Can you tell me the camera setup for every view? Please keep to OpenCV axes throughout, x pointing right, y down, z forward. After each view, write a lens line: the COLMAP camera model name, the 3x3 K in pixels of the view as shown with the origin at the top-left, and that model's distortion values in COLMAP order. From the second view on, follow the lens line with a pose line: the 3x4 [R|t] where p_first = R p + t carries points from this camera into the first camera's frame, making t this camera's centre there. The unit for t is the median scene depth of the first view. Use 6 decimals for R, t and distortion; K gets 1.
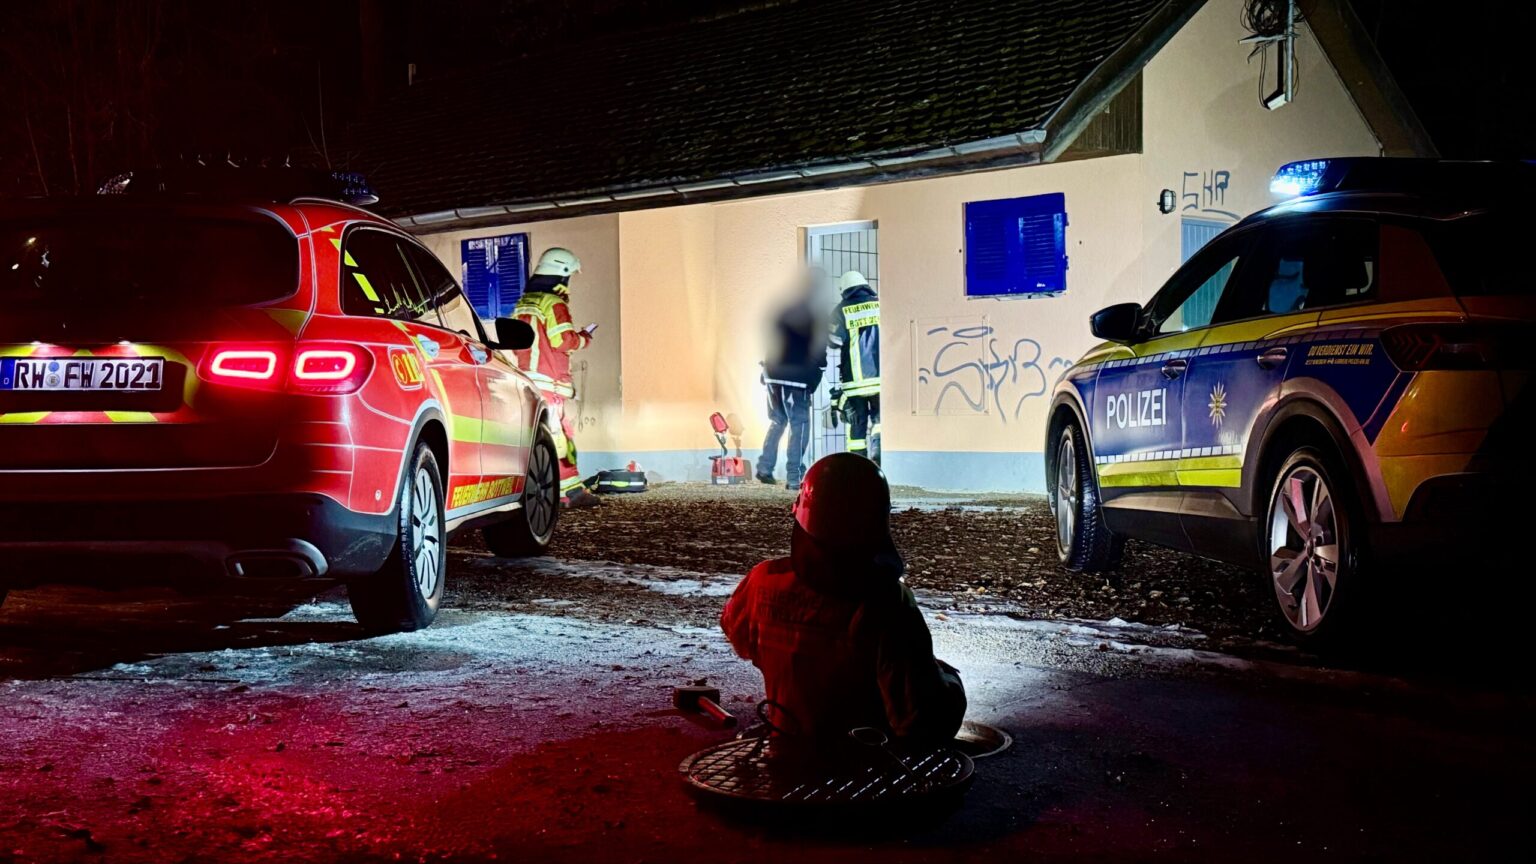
lens RADIAL K [[1886.1, 0, 773.8], [0, 1886.1, 434.6], [0, 0, 1]] dist [0.116990, 0.000000]
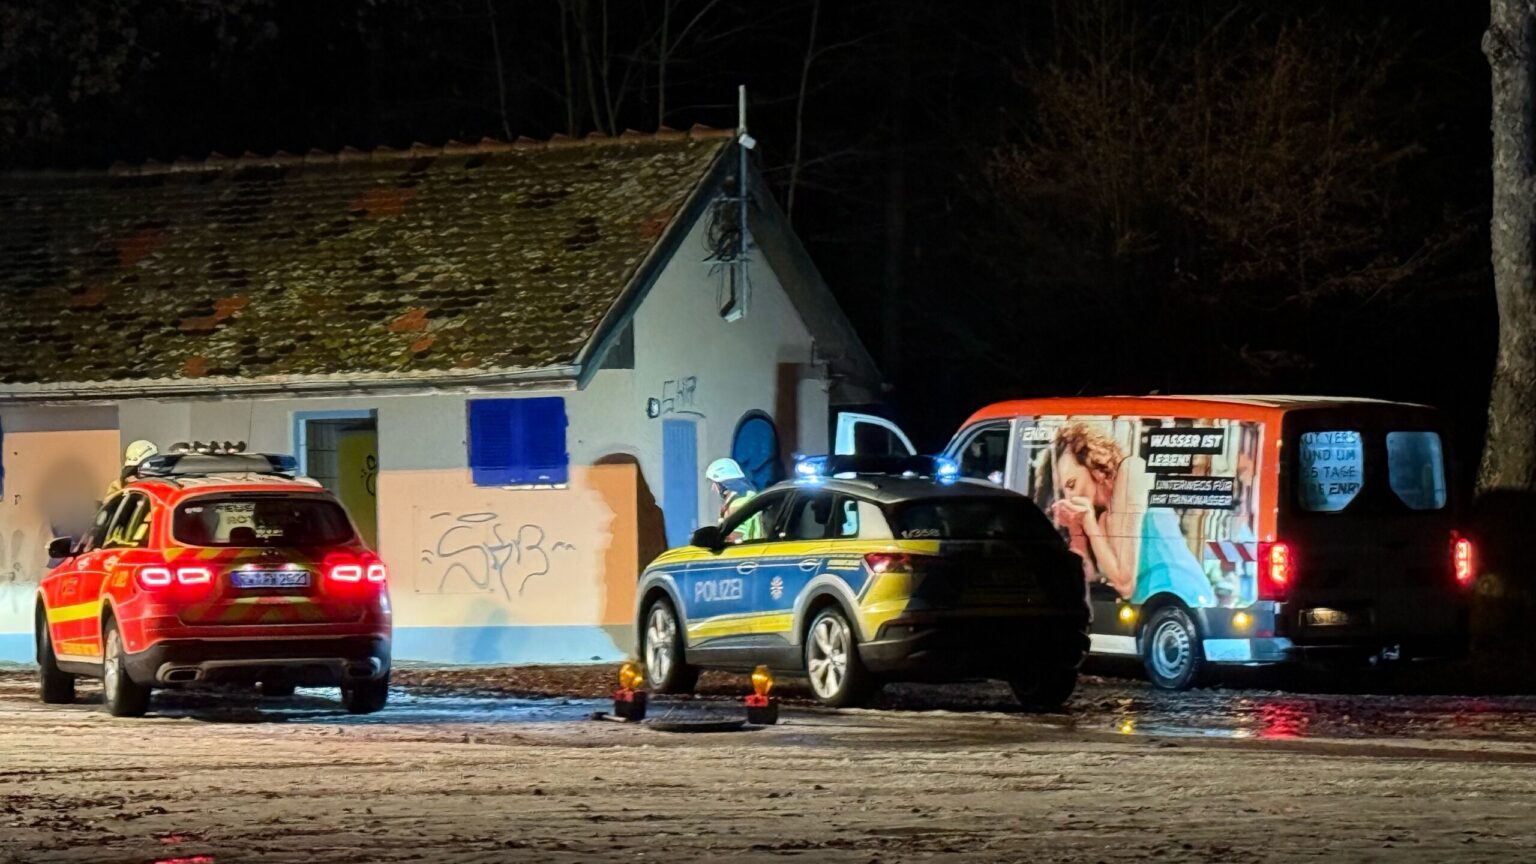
lens RADIAL K [[4828.2, 0, 768.3], [0, 4828.2, 432.5], [0, 0, 1]] dist [0.154170, 0.000000]
pose [[0.946604, 0.002650, 0.322387, -0.751120], [0.010692, 0.999158, -0.039608, 0.011227], [-0.322220, 0.040940, 0.945779, -2.011117]]
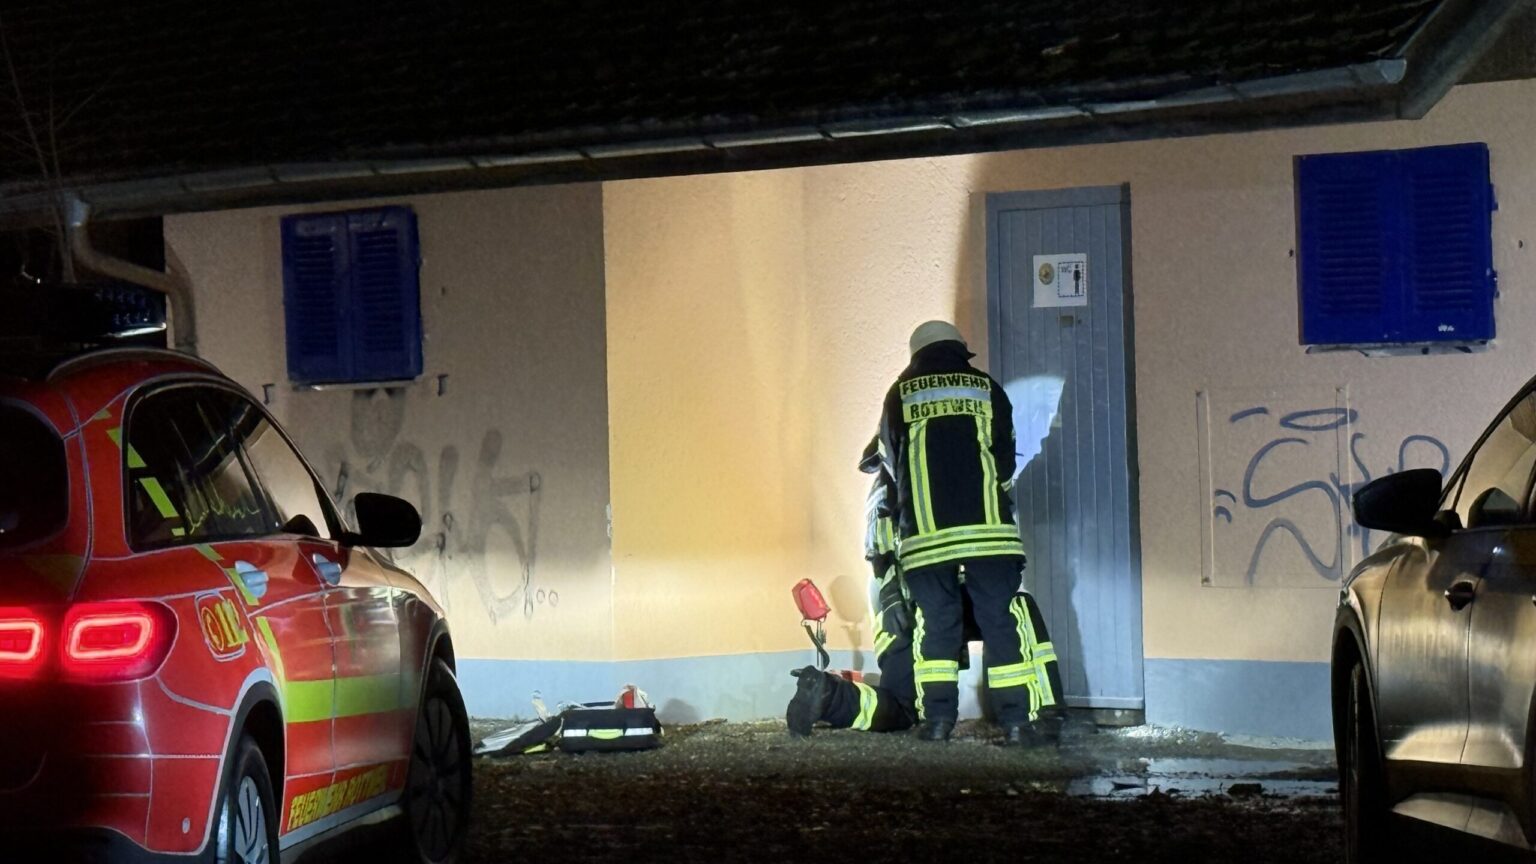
lens RADIAL K [[5209.6, 0, 766.4], [0, 5209.6, 430.4], [0, 0, 1]] dist [-0.009472, 0.000000]
pose [[0.997757, -0.010944, -0.066036, 0.060719], [0.010186, 0.999878, -0.011800, -0.043047], [0.066157, 0.011101, 0.997747, -0.421085]]
